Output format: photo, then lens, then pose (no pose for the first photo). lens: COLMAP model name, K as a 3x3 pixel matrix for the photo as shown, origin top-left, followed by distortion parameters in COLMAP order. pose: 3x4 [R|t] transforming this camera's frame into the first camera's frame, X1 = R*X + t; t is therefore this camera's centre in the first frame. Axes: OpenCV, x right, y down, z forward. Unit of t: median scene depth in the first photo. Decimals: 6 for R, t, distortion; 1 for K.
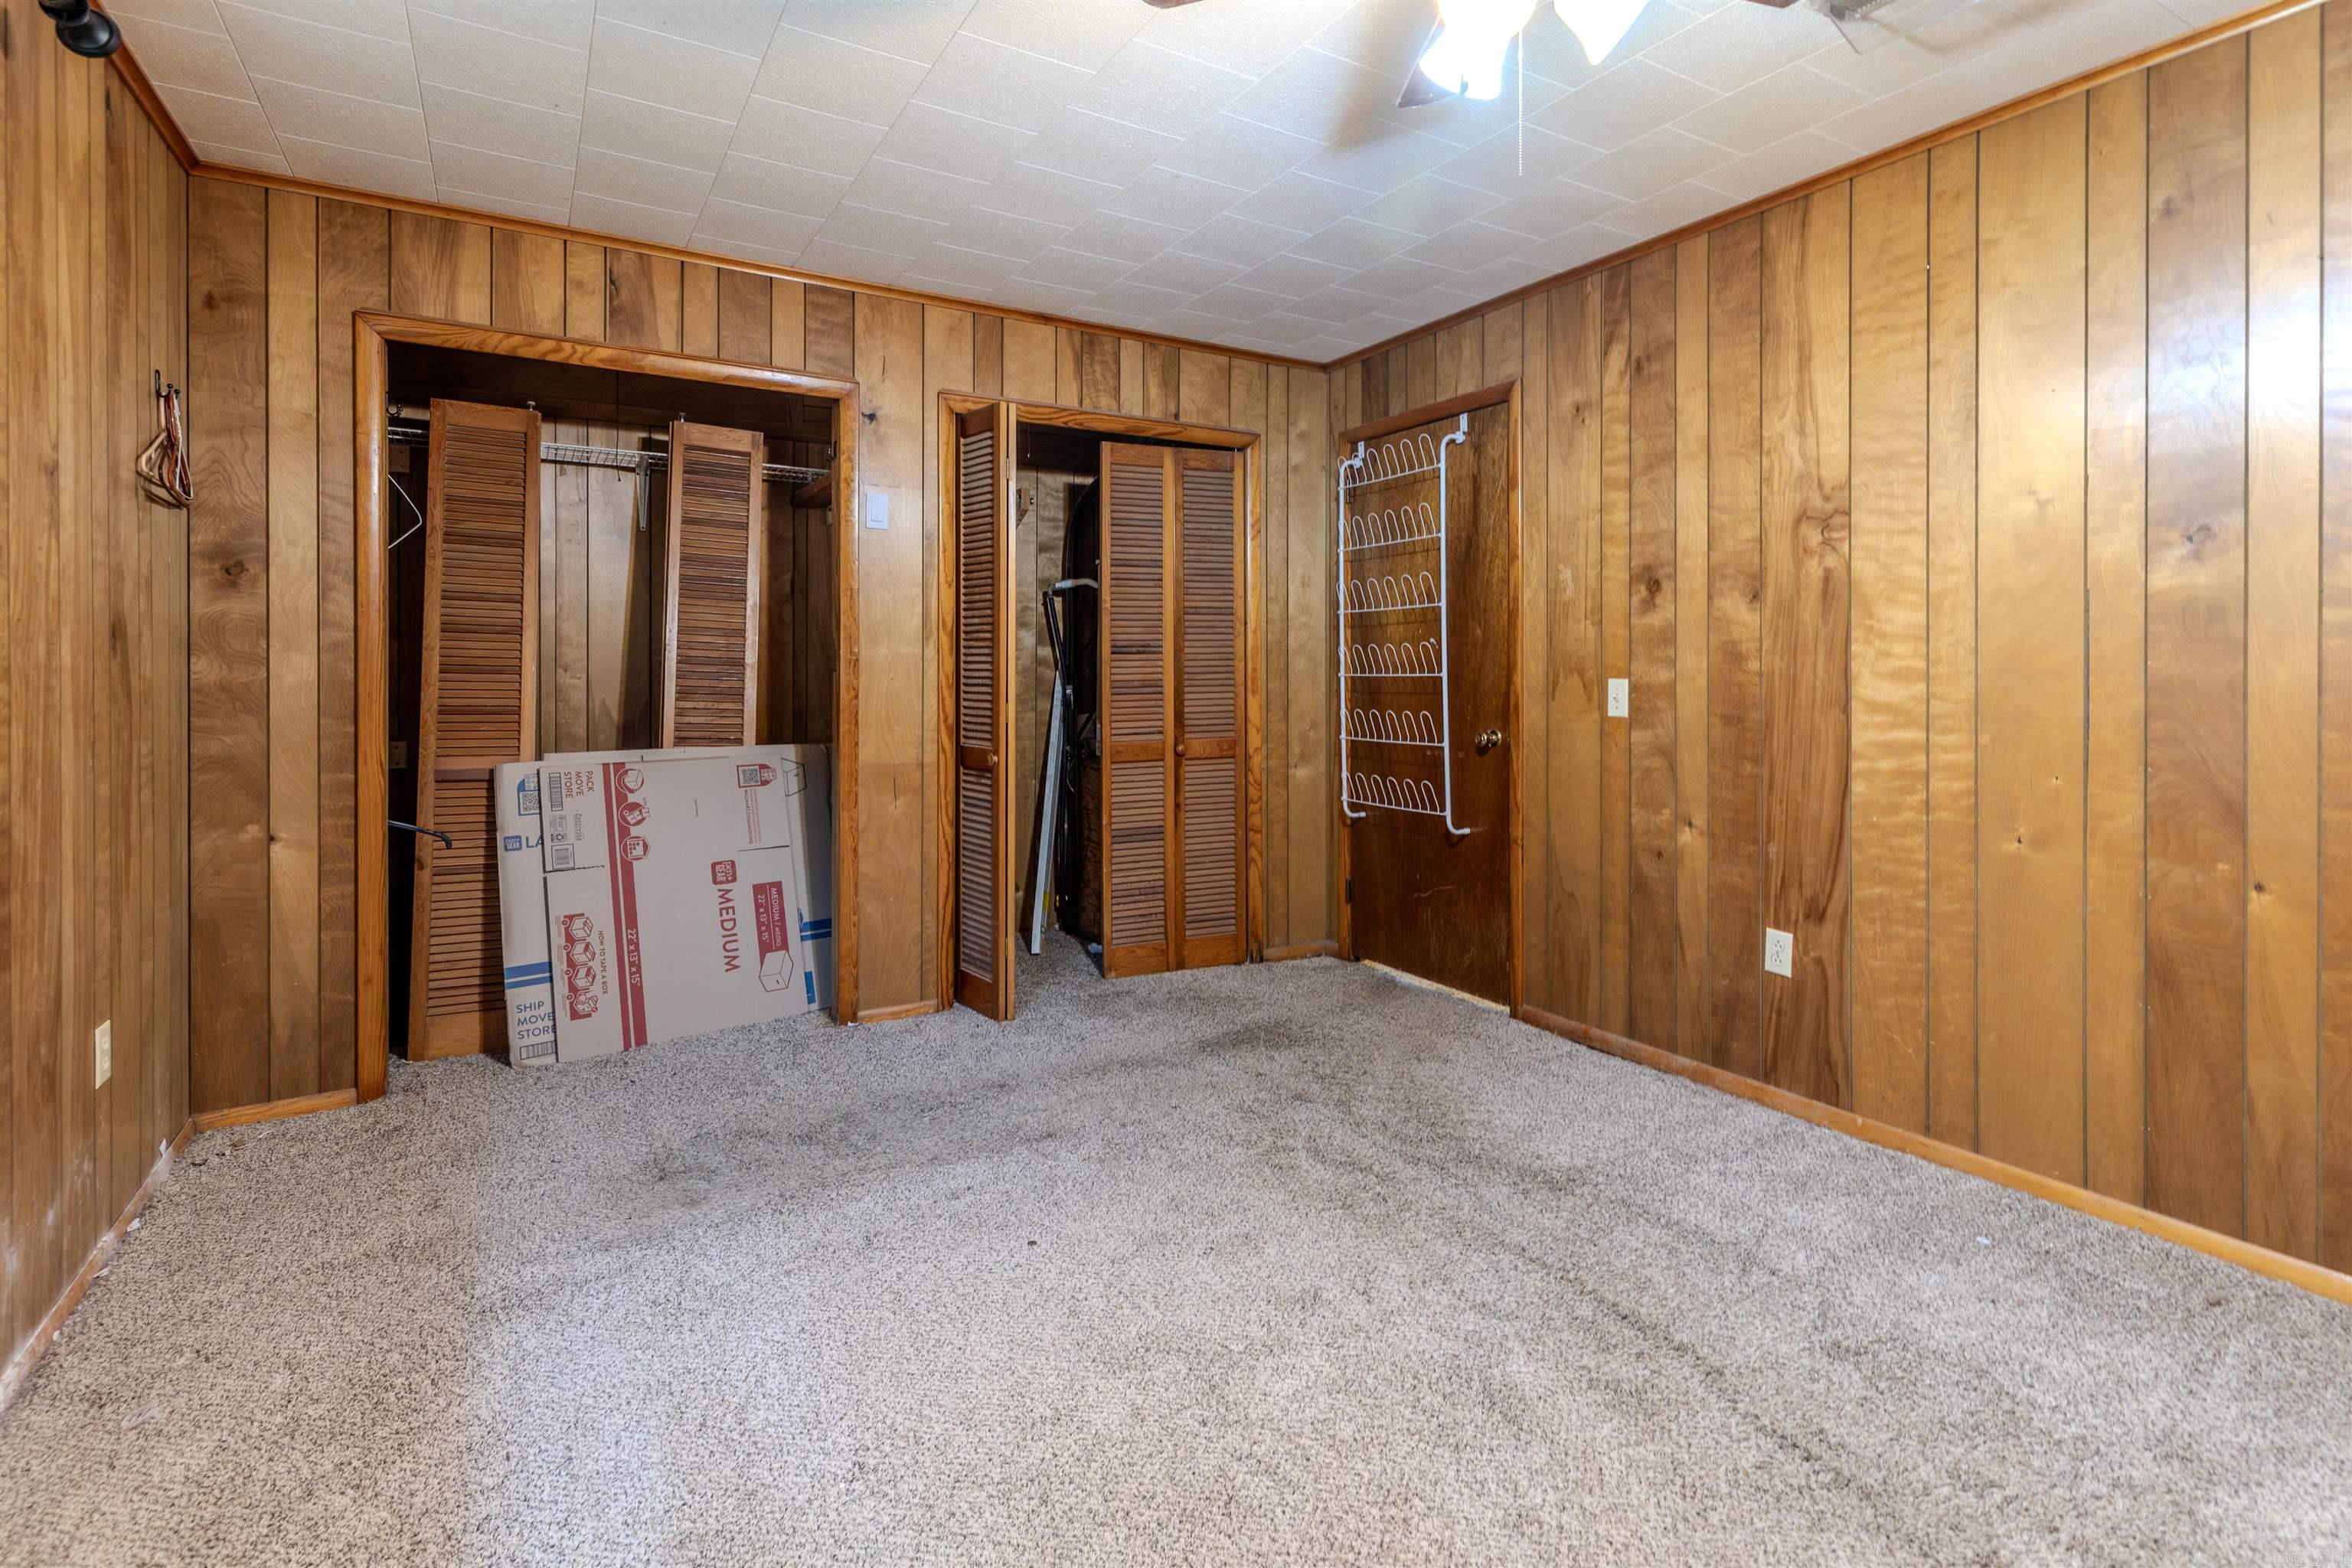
lens RADIAL K [[1093.1, 0, 1179.2], [0, 1093.1, 677.1], [0, 0, 1]] dist [-0.001007, -0.000142]
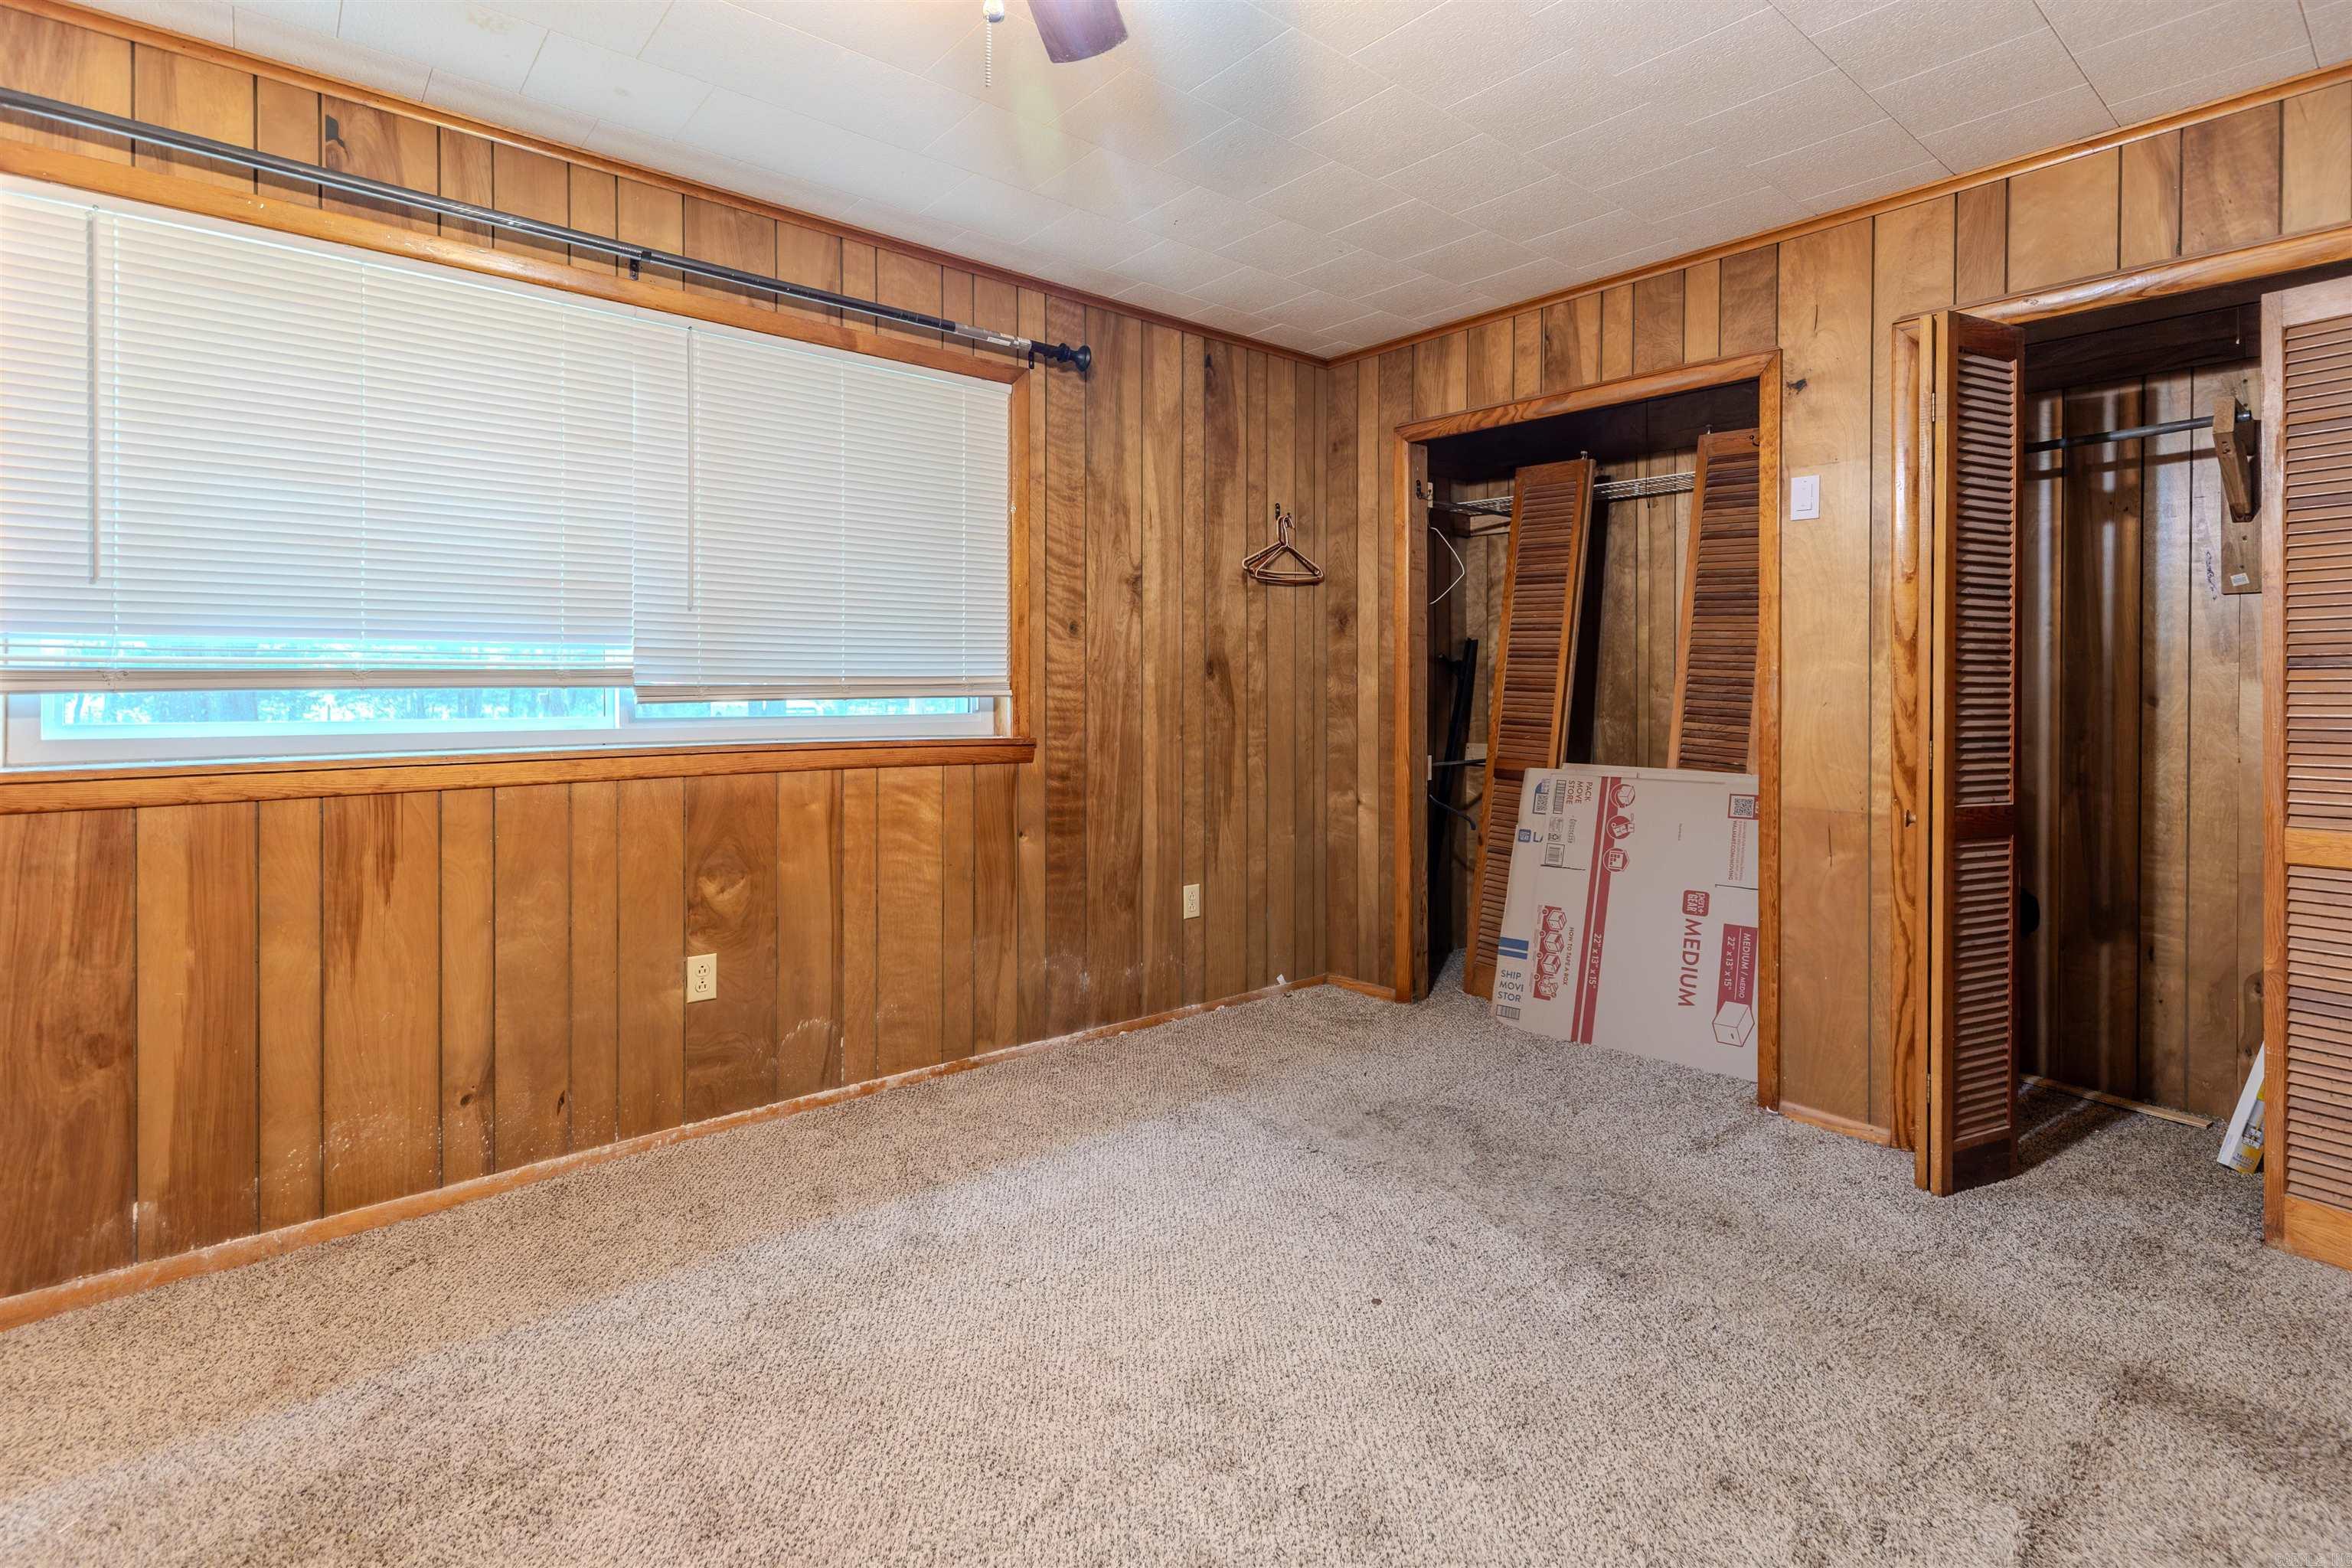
lens RADIAL K [[1098.1, 0, 1182.0], [0, 1098.1, 696.6], [0, 0, 1]] dist [0.001539, -0.000176]
pose [[0.161386, 0.014676, -0.986782, 0.500892], [-0.014667, 0.999815, 0.012471, -0.007362], [0.986782, 0.012461, 0.161572, 0.443860]]
